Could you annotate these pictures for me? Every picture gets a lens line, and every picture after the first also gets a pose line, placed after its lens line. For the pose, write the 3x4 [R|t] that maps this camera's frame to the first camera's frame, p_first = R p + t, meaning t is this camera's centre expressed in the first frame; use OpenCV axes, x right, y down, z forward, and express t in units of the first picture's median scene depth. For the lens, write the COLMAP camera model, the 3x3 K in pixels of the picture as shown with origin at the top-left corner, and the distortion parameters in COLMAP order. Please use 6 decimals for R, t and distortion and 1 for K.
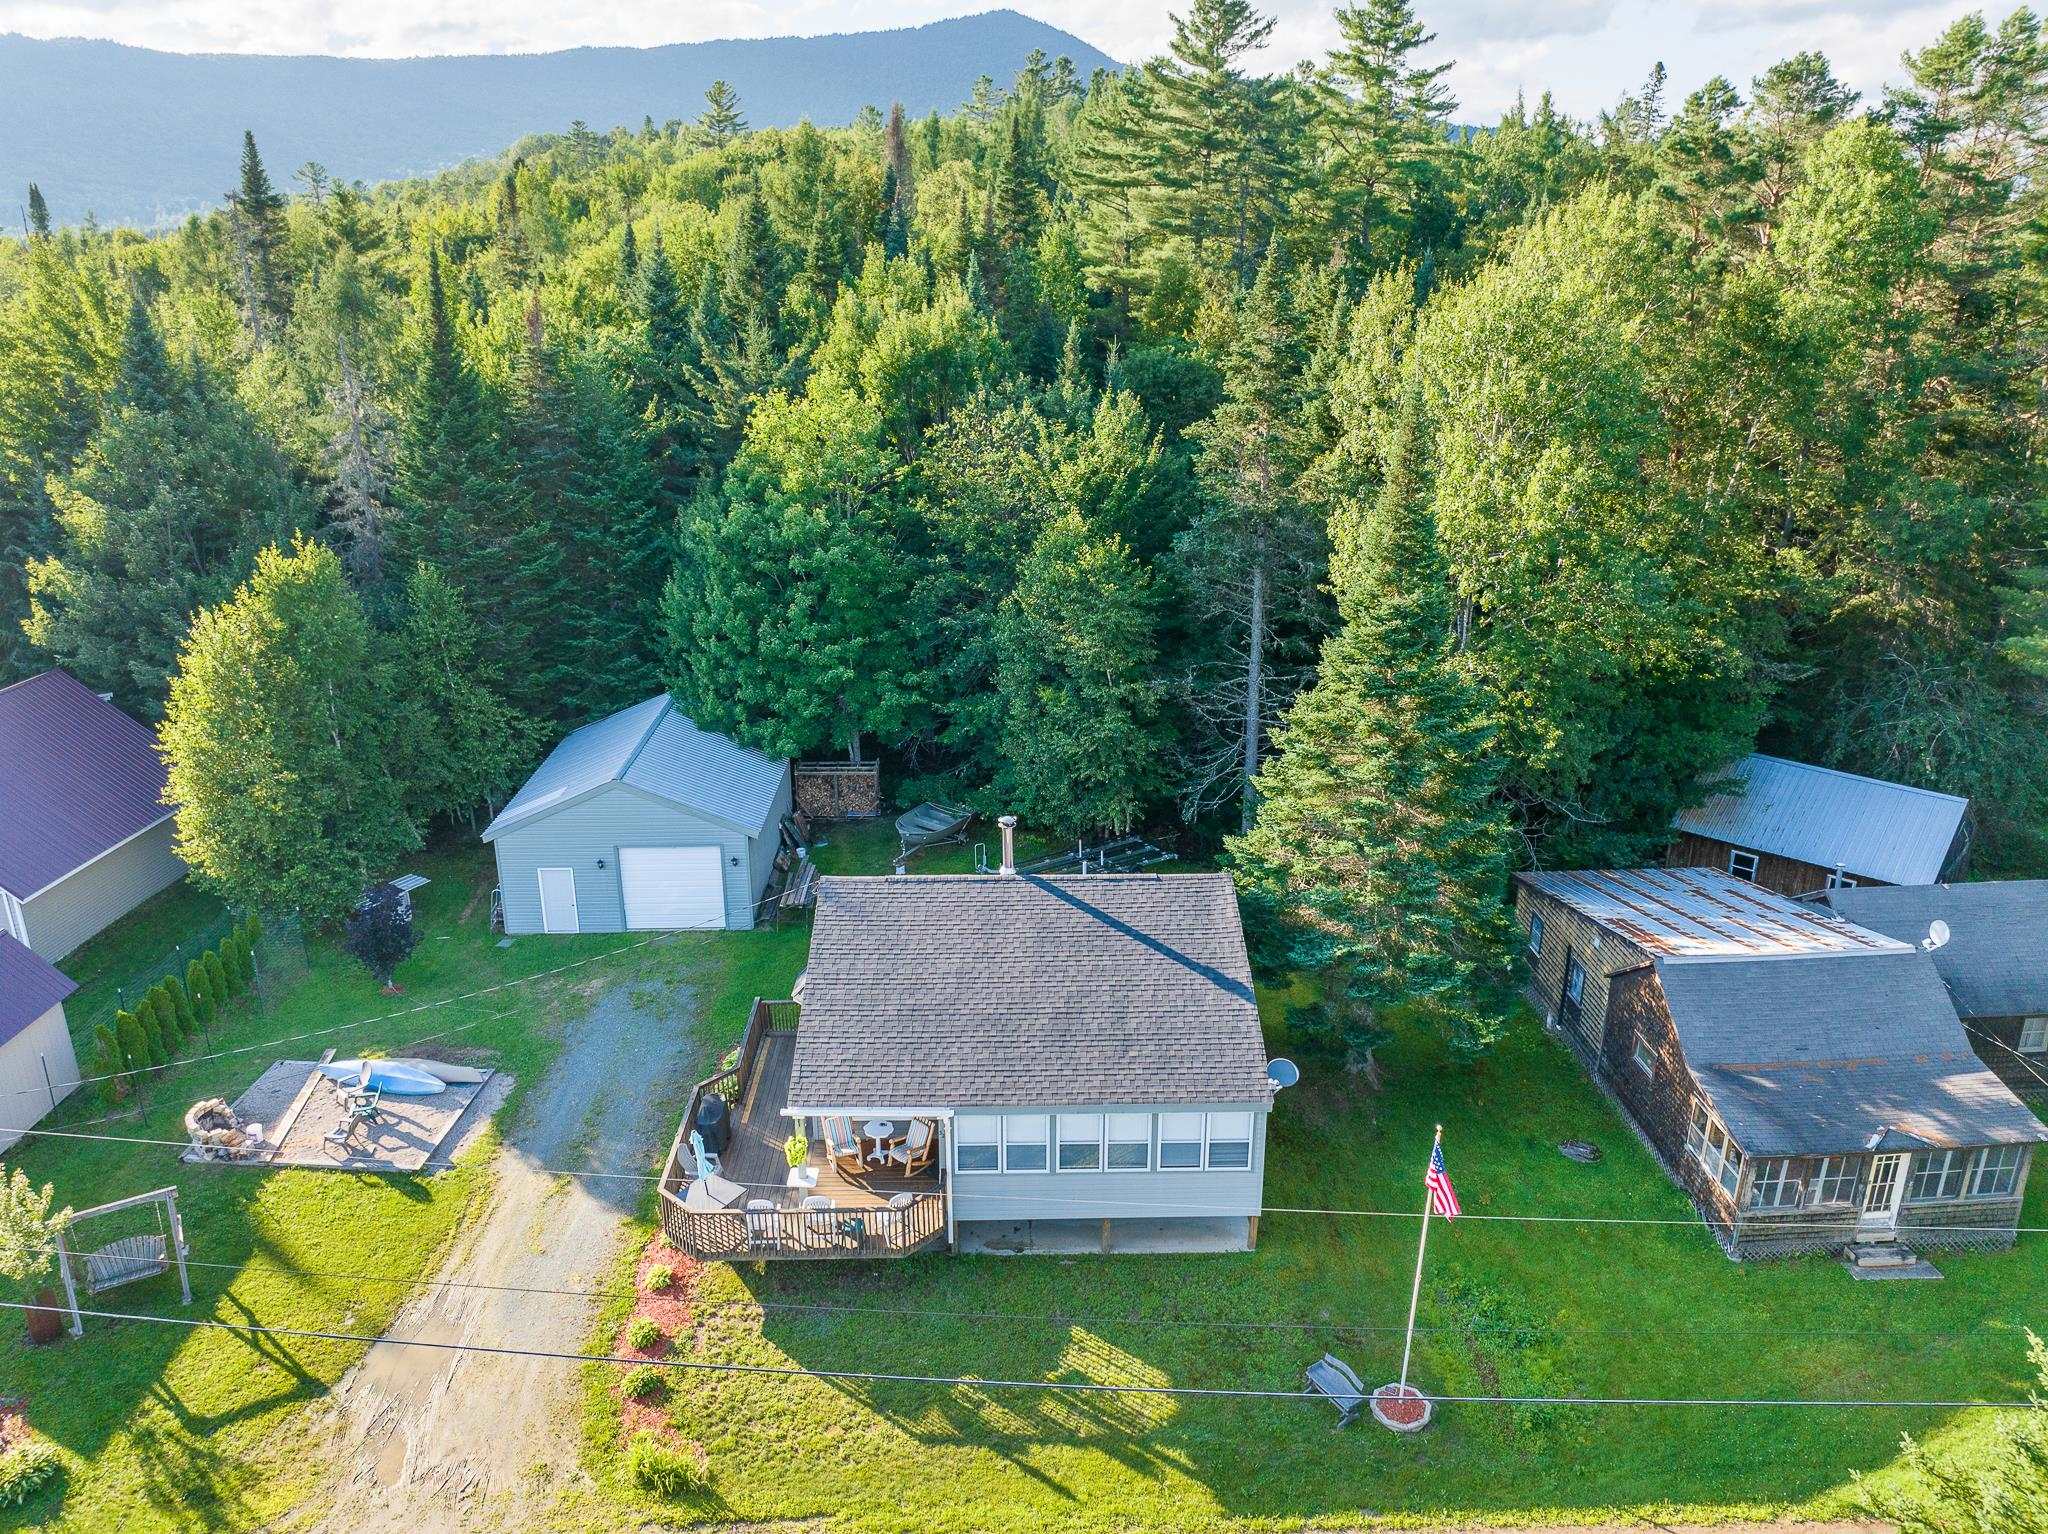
lens RADIAL K [[1459.5, 0, 1024.0], [0, 1459.5, 767.0], [0, 0, 1]] dist [-0.024814, -0.000350]
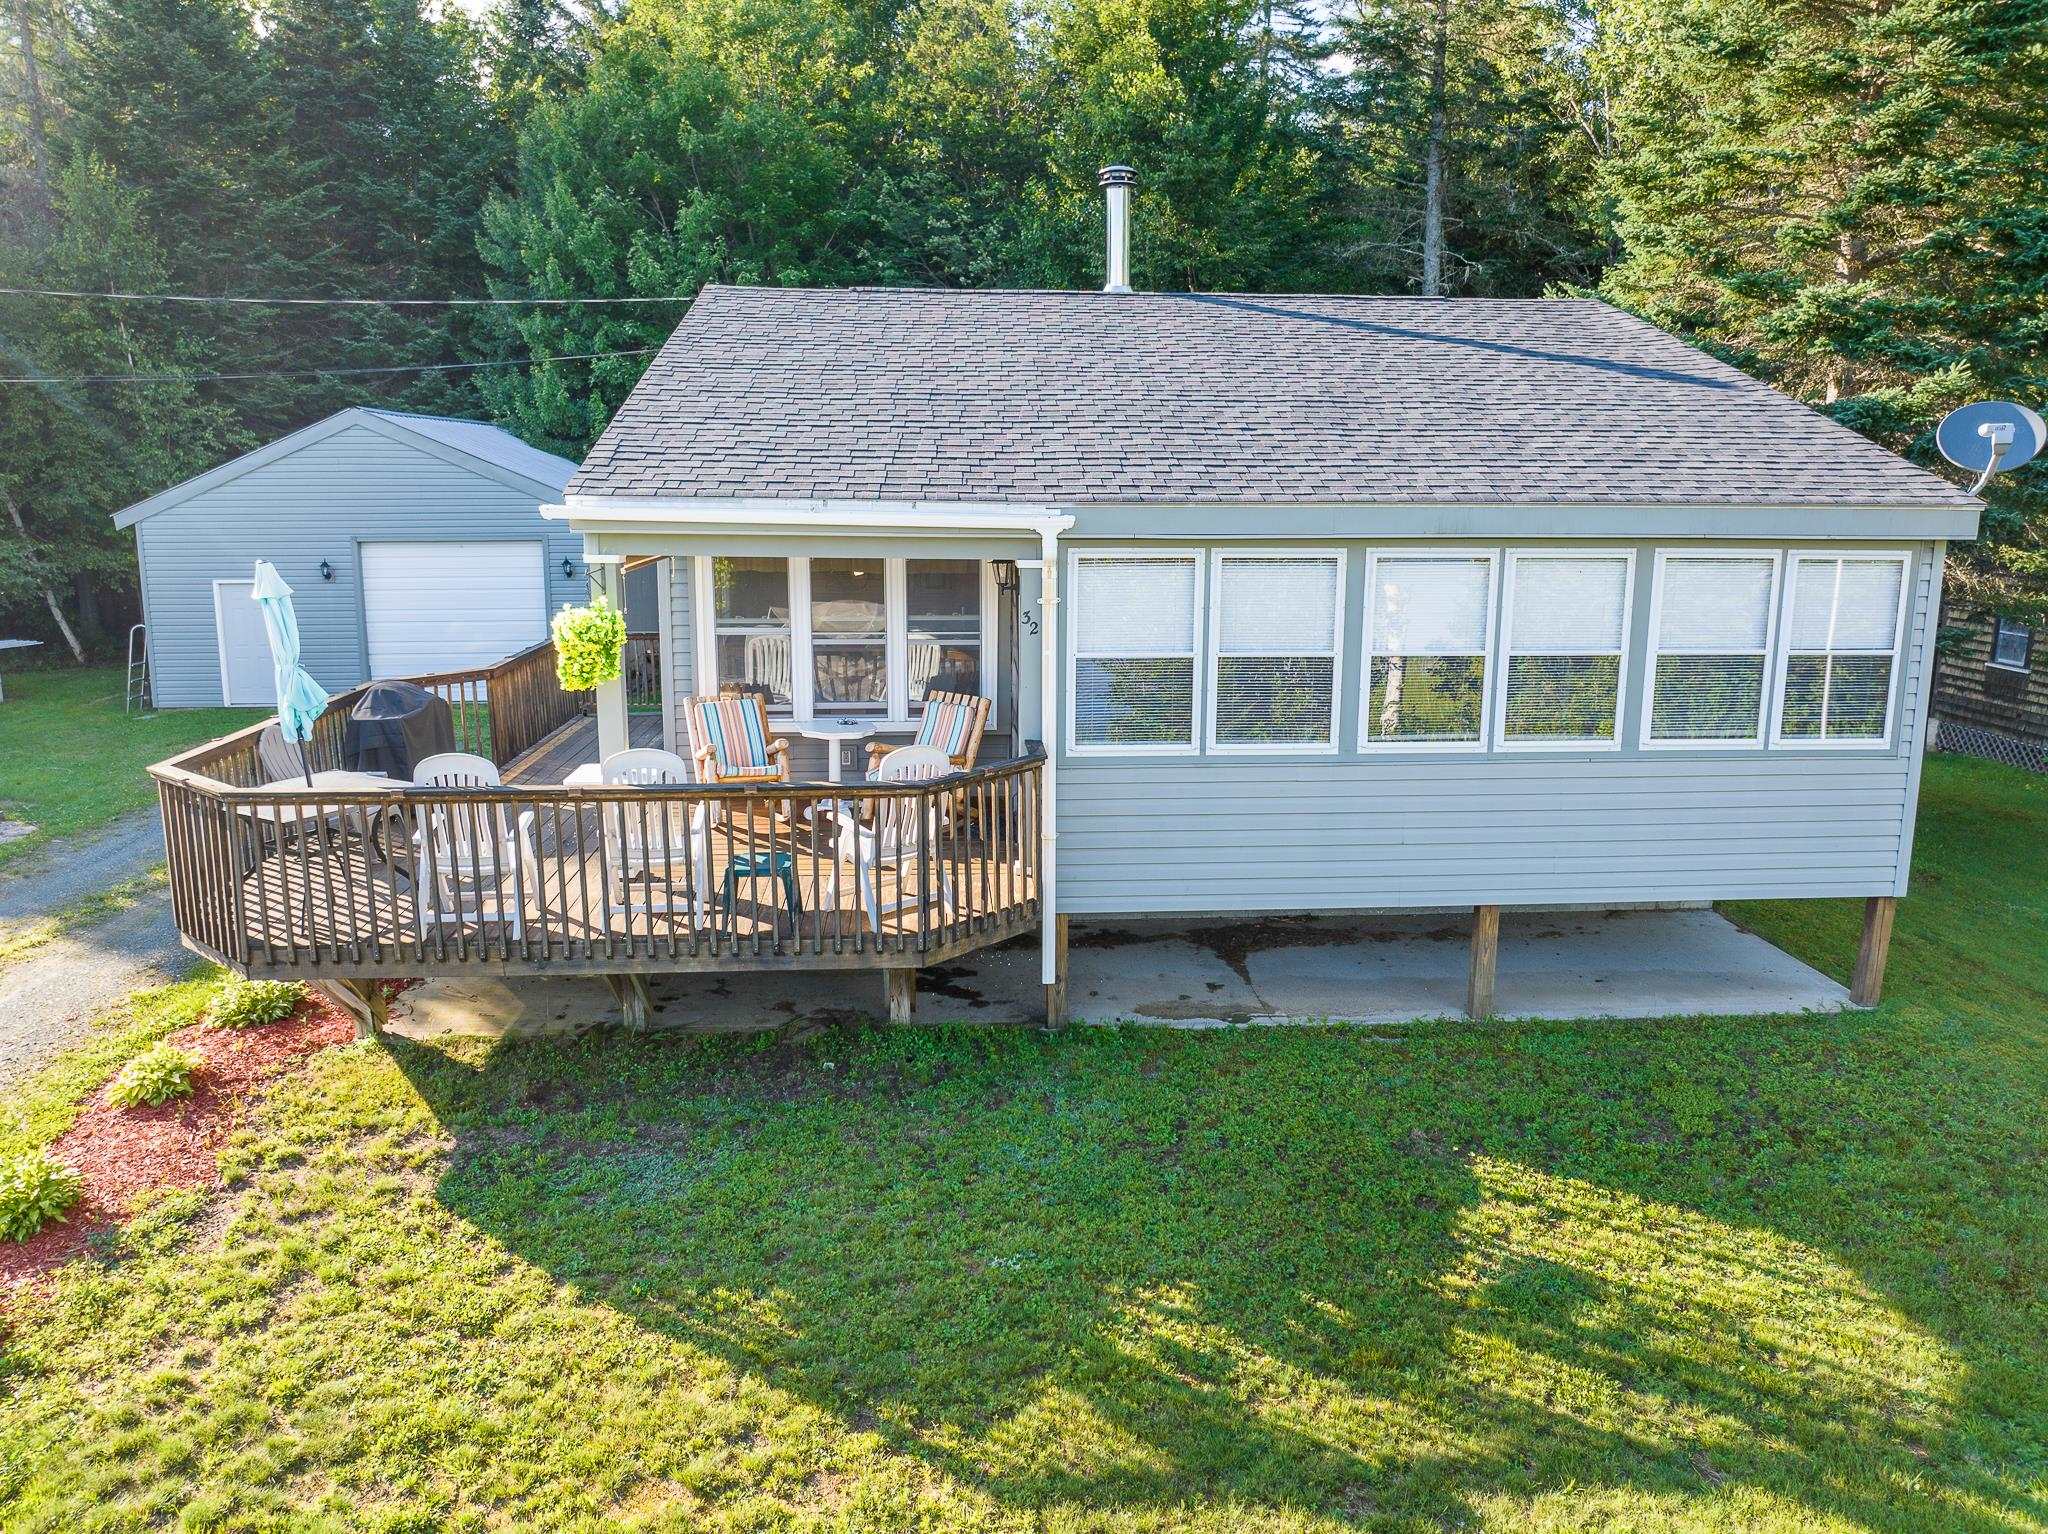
lens RADIAL K [[1468.6, 0, 1057.9], [0, 1468.6, 771.3], [0, 0, 1]] dist [-0.037291, -0.000612]
pose [[0.998169, -0.007727, 0.059996, -0.047782], [0.015305, 0.991798, -0.126894, 0.222930], [-0.058523, 0.127580, 0.990100, 0.450451]]
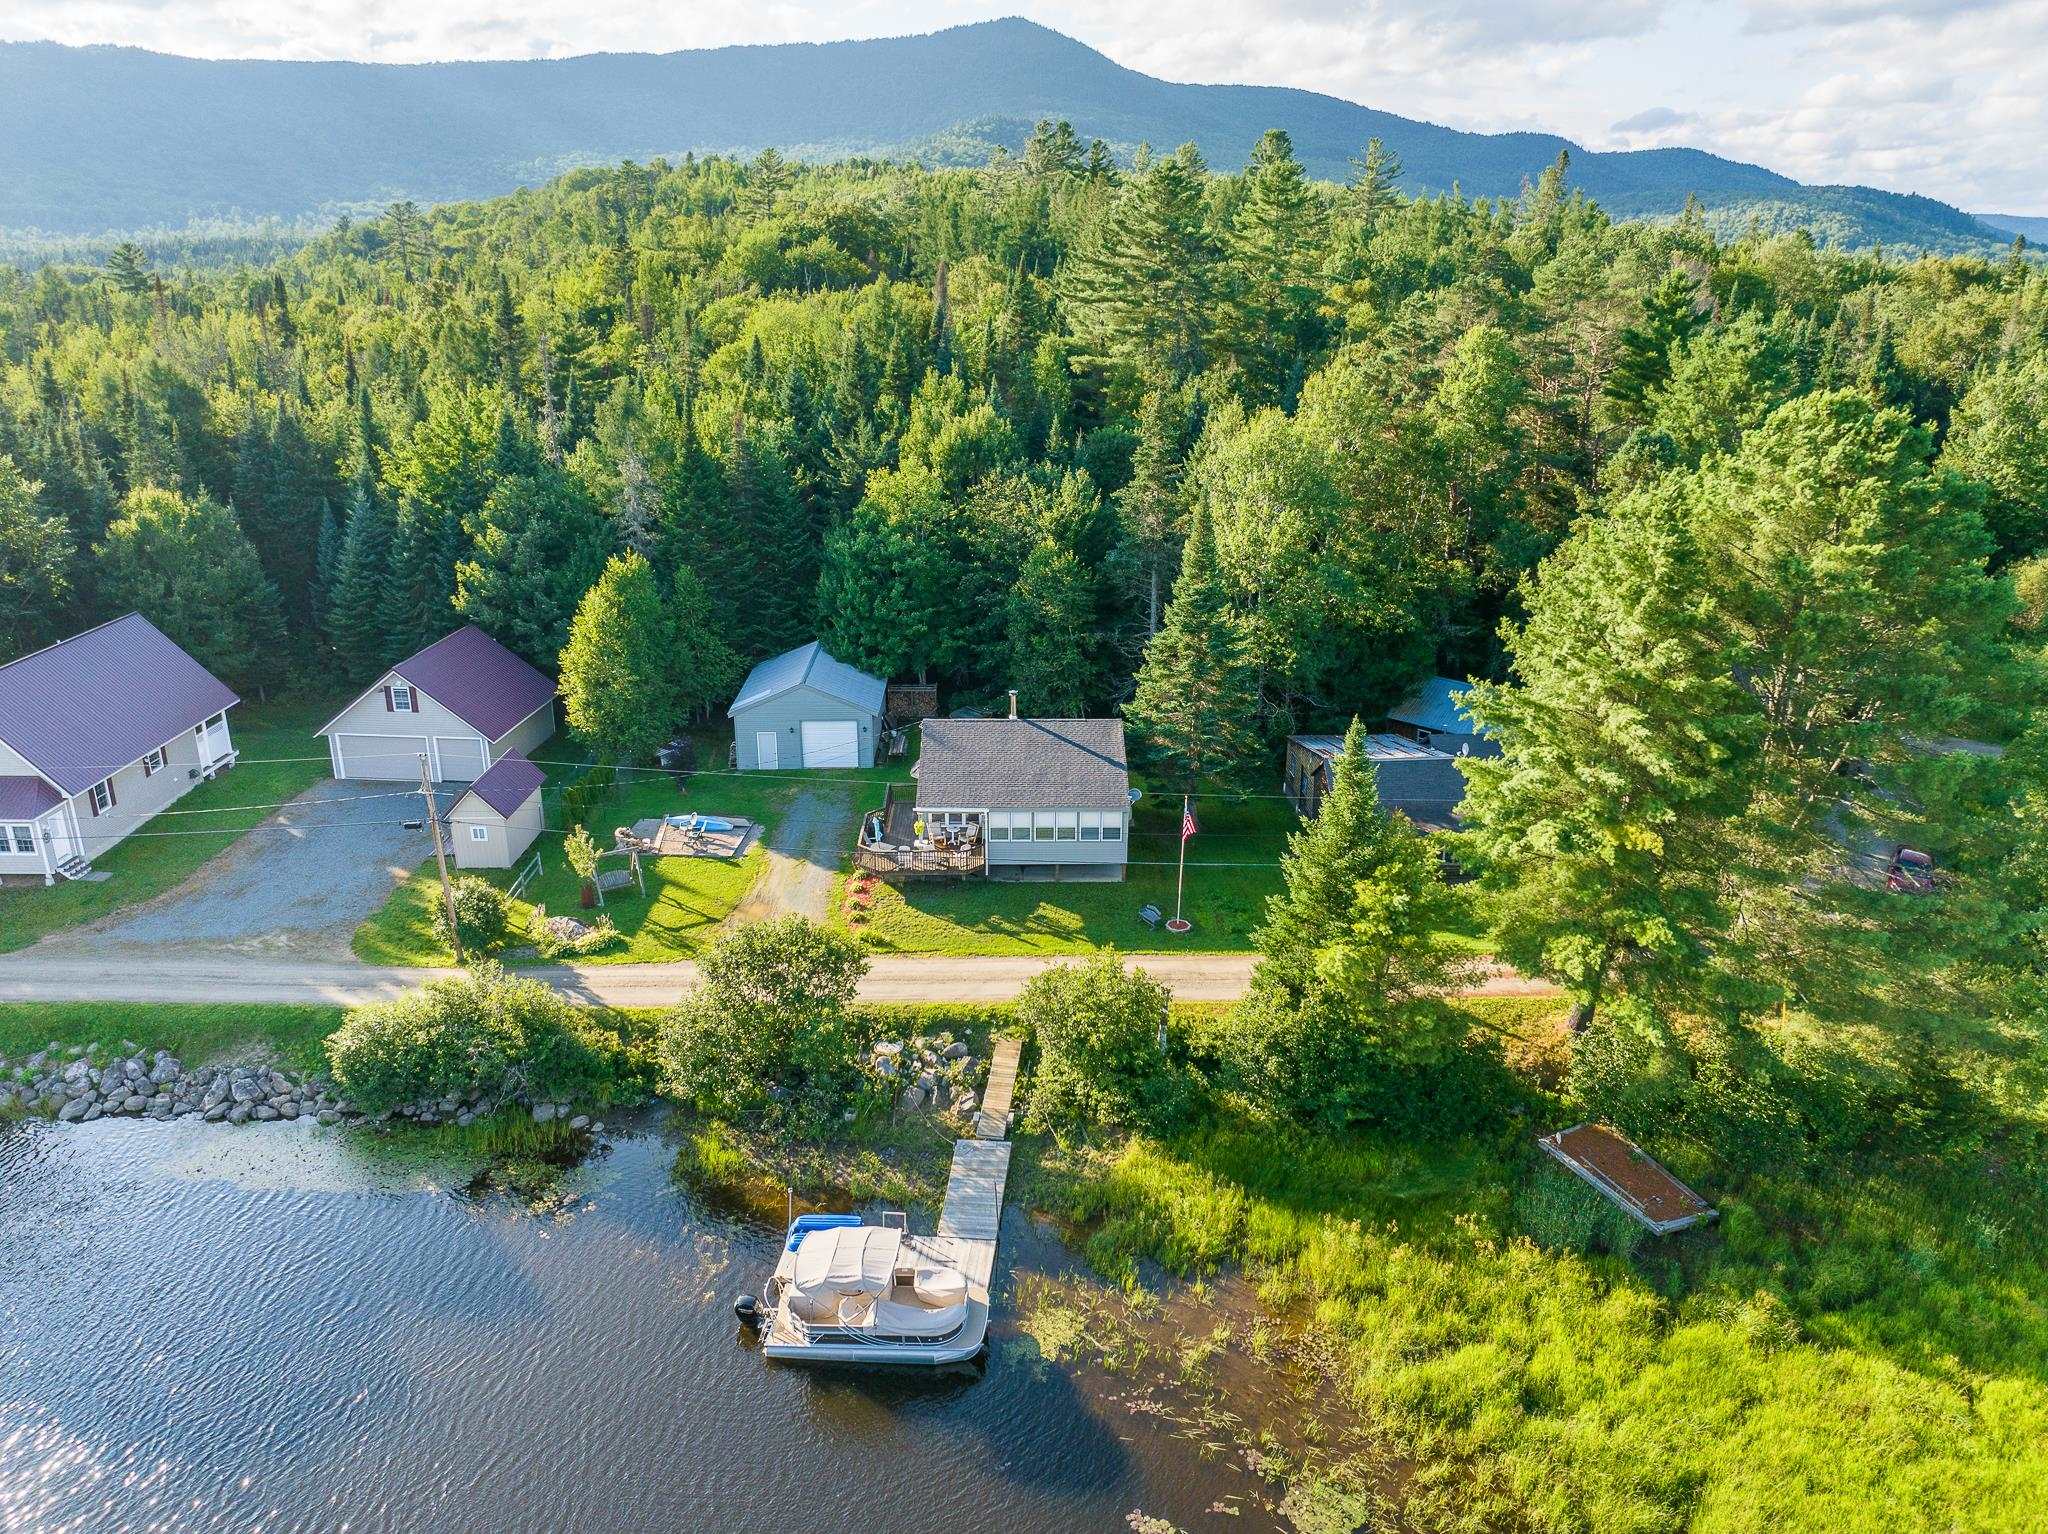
lens RADIAL K [[1459.5, 0, 1024.0], [0, 1459.5, 767.0], [0, 0, 1]] dist [-0.024814, -0.000350]
pose [[0.999977, 0.004724, -0.004805, 0.011321], [-0.004719, 0.999988, 0.001061, 0.110908], [0.004810, -0.001038, 0.999988, -0.844879]]
